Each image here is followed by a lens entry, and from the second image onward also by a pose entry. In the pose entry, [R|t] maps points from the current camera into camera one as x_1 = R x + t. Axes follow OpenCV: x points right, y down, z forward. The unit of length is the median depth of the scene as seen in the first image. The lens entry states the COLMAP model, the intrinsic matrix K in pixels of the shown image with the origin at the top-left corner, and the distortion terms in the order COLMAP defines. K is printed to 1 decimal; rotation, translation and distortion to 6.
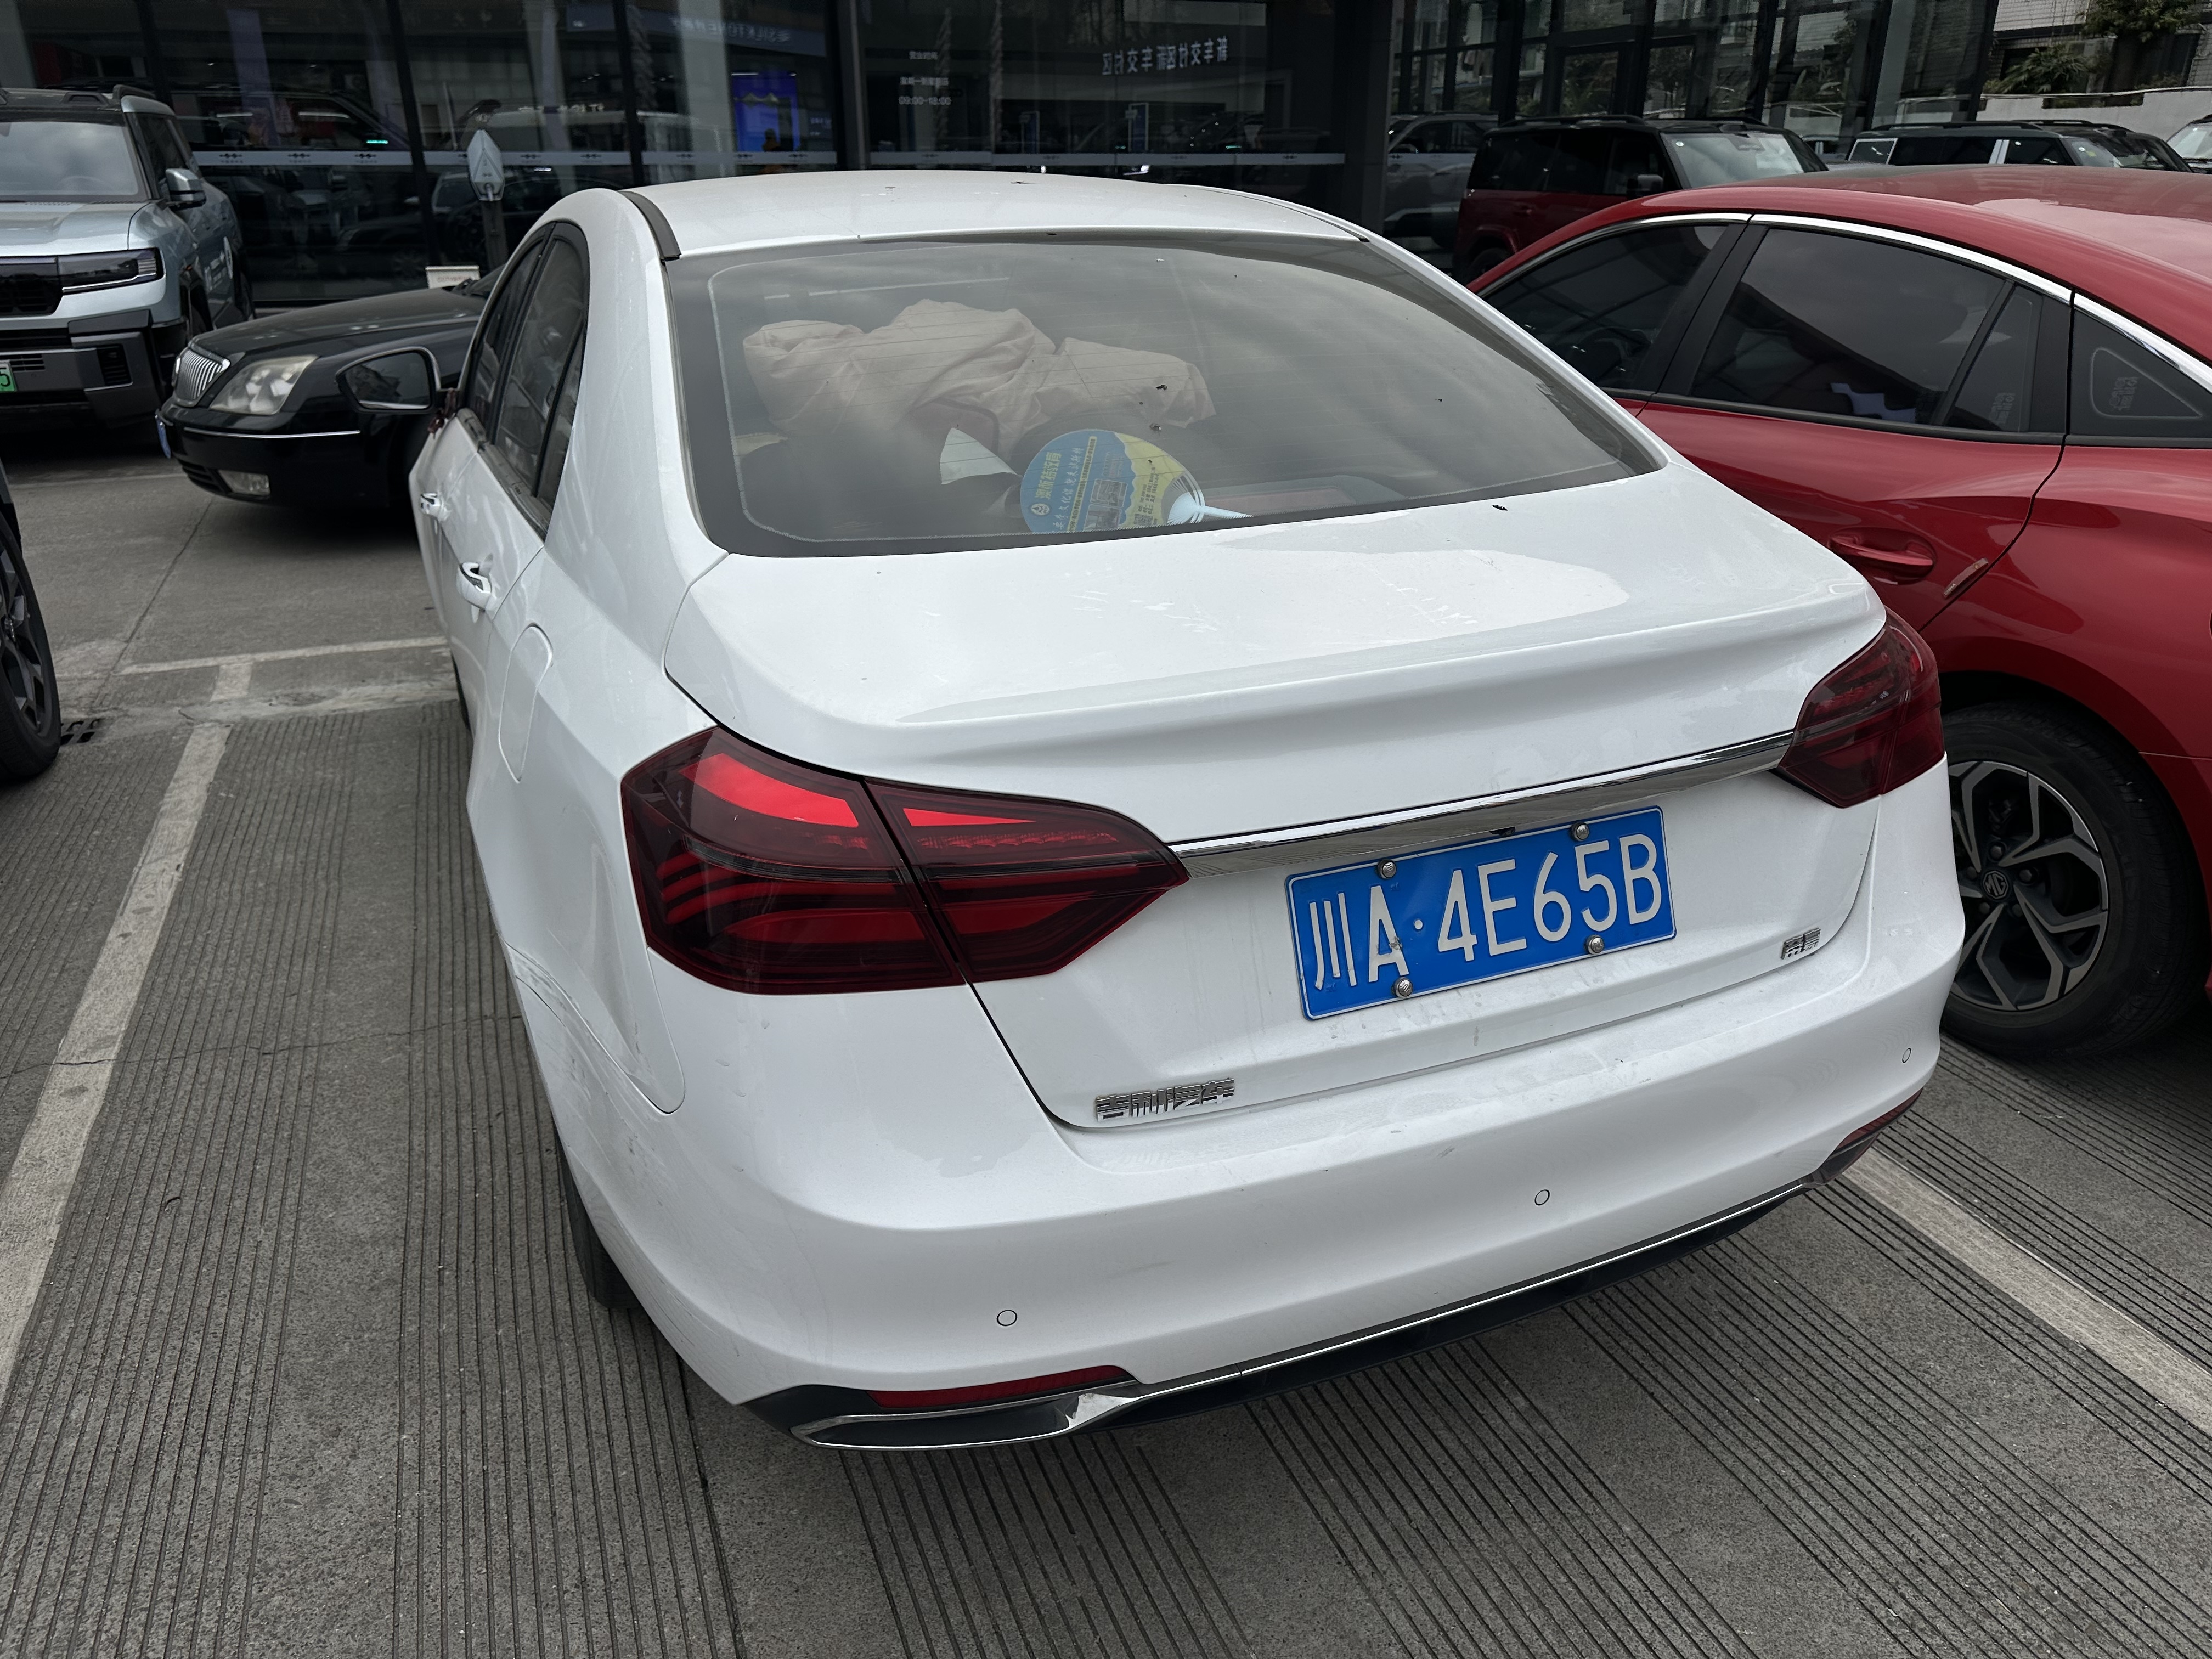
lens RADIAL K [[1548.3, 0, 1103.9], [0, 1548.3, 831.7], [0, 0, 1]] dist [0.001317, -0.001426]
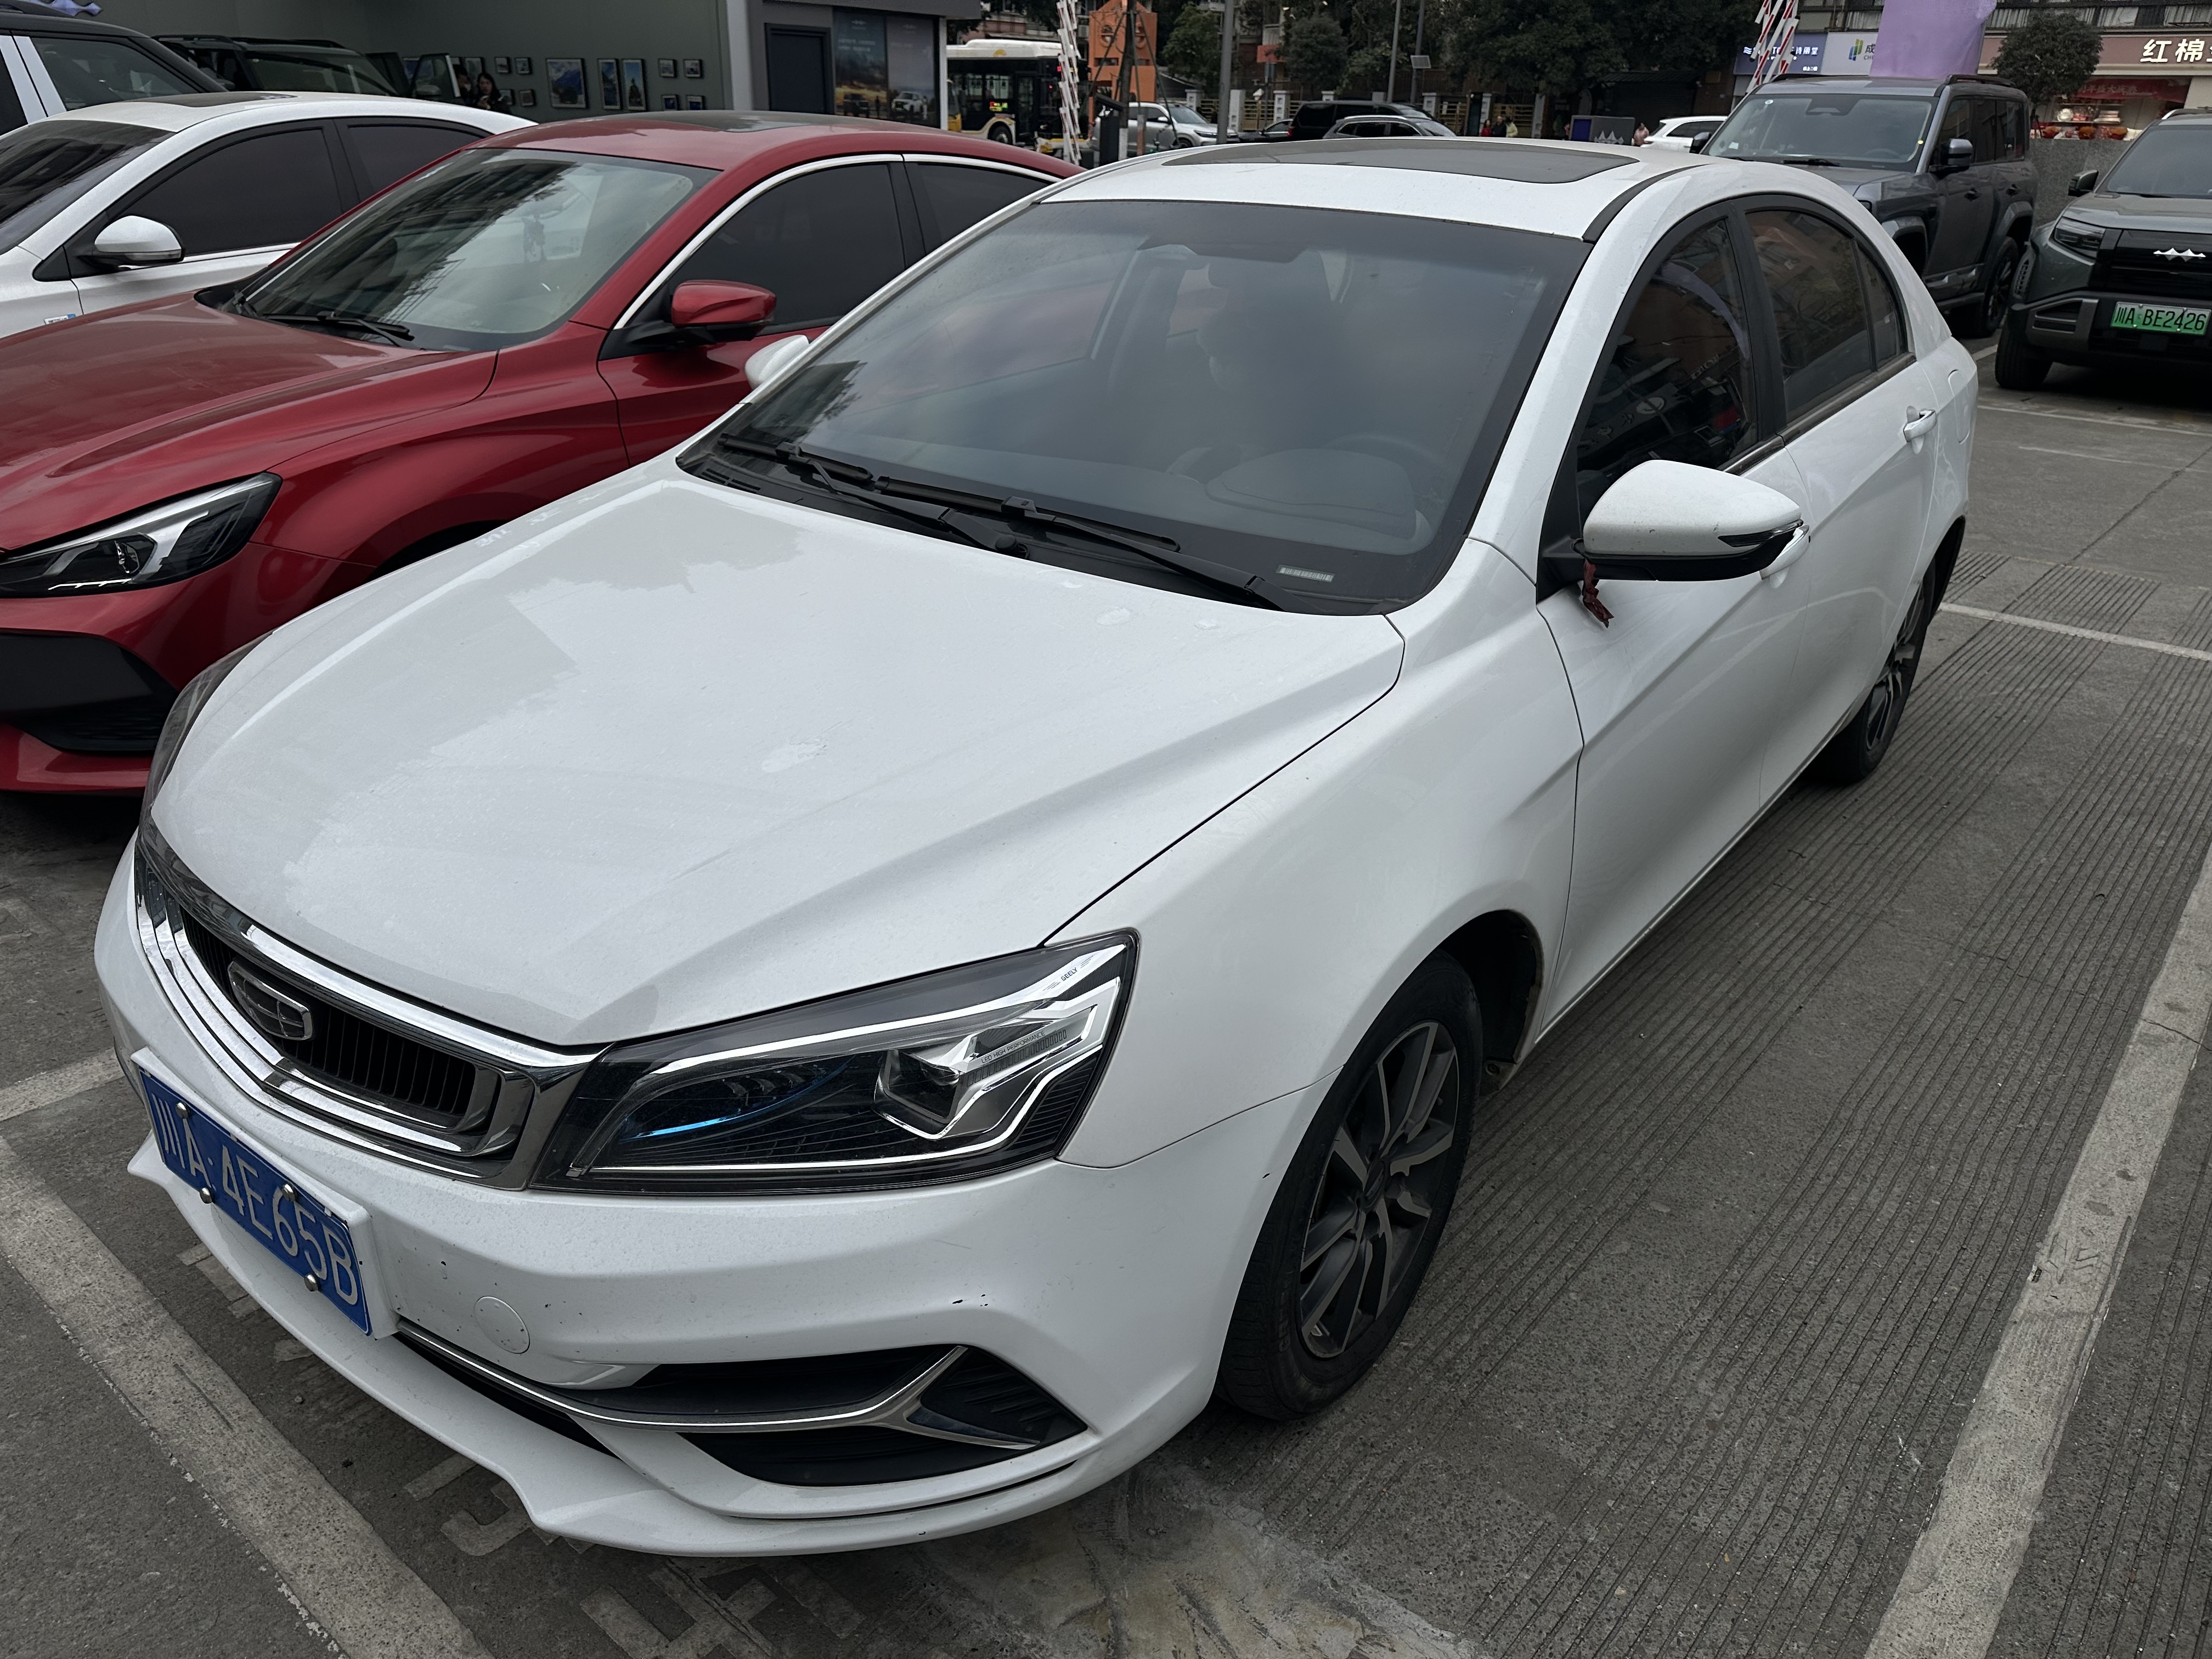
lens RADIAL K [[1548.3, 0, 1103.1], [0, 1548.3, 827.2], [0, 0, 1]] dist [0.001317, -0.001426]
pose [[-0.470041, -0.378867, 0.797196, -1.025801], [0.327662, 0.763751, 0.556167, -0.713580], [-0.819573, 0.522632, -0.234854, 1.641611]]
